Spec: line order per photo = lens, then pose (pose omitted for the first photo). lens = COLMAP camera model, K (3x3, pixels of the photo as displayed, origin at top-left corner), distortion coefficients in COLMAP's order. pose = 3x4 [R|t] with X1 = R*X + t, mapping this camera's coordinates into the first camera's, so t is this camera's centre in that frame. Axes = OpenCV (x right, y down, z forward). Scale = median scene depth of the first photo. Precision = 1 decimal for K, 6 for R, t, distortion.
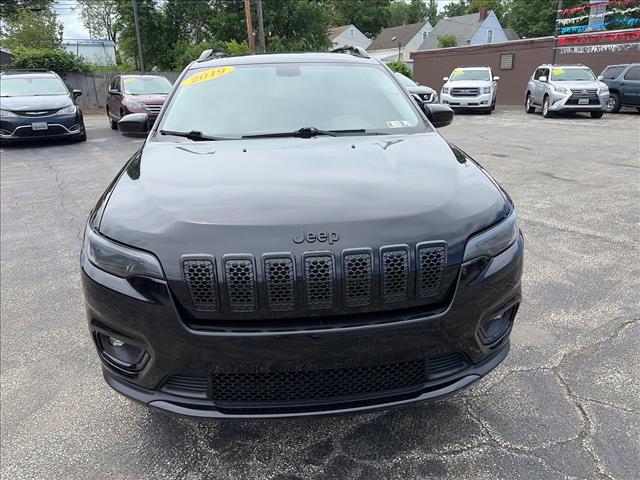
lens RADIAL K [[483.8, 0, 323.9], [0, 483.8, 242.6], [0, 0, 1]] dist [0.087904, -0.098373]
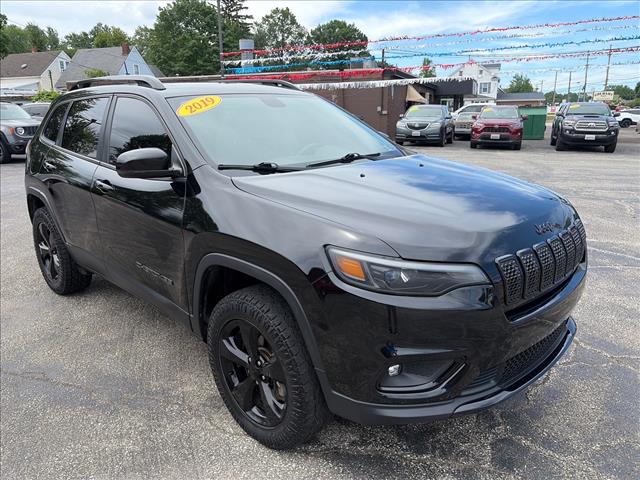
lens RADIAL K [[483.8, 0, 323.9], [0, 483.8, 242.6], [0, 0, 1]] dist [0.087904, -0.098373]
pose [[0.768434, -0.157974, 0.620123, -0.772302], [0.196631, 0.980458, 0.006110, -0.057981], [-0.608970, 0.117240, 0.784481, 0.201347]]
